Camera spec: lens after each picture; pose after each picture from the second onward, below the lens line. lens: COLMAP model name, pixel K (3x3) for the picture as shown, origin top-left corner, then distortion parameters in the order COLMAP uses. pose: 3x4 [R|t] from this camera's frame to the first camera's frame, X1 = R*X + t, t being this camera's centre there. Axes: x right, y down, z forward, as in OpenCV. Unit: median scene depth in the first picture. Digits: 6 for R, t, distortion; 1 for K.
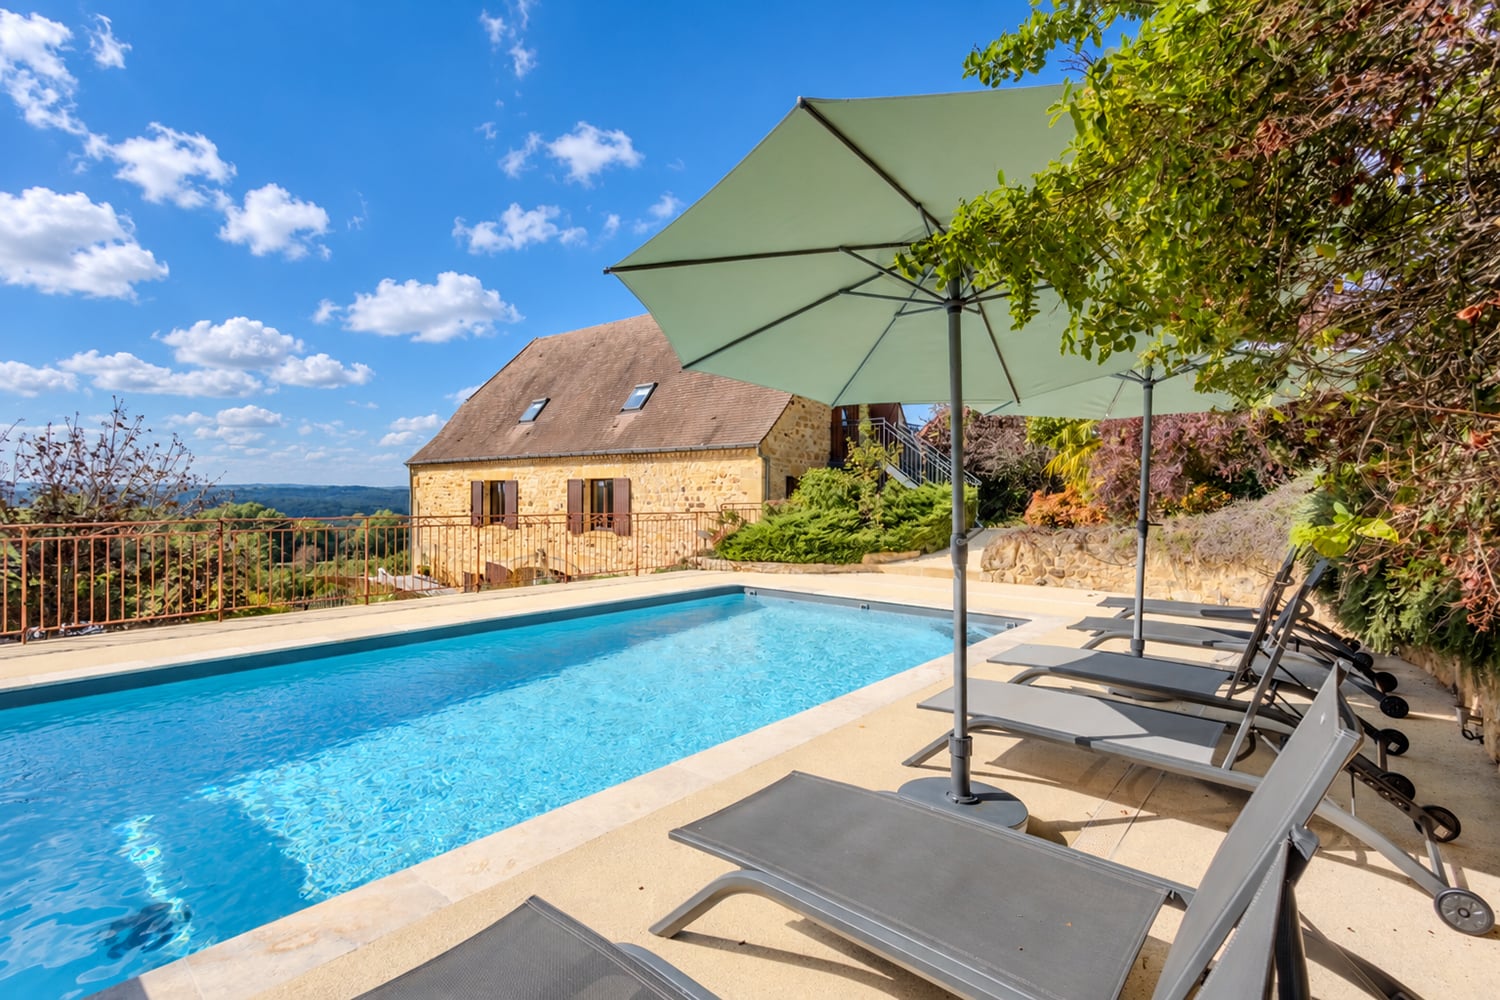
lens RADIAL K [[678.4, 0, 758.3], [0, 678.4, 487.7], [0, 0, 1]] dist [-0.015150, -0.000173]
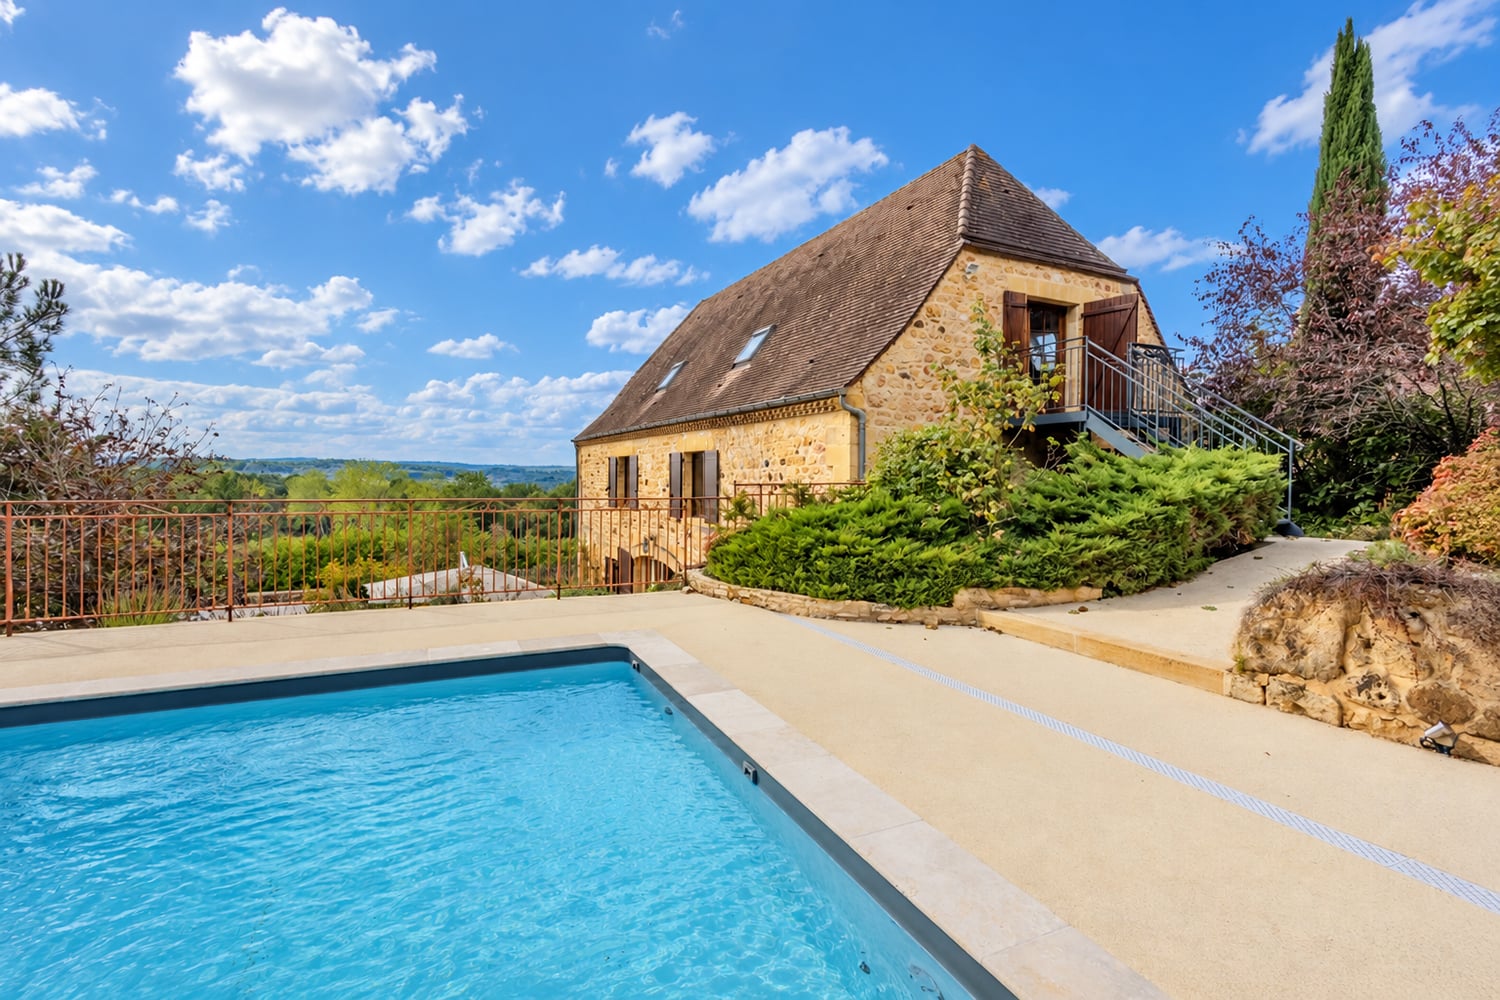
lens RADIAL K [[668.0, 0, 745.7], [0, 668.0, 468.8], [0, 0, 1]] dist [0.015466, -0.000193]
pose [[0.909234, -0.005398, -0.416251, 0.213219], [0.006696, 0.999976, 0.001658, 0.009063], [0.416232, -0.004295, 0.909248, 0.484221]]
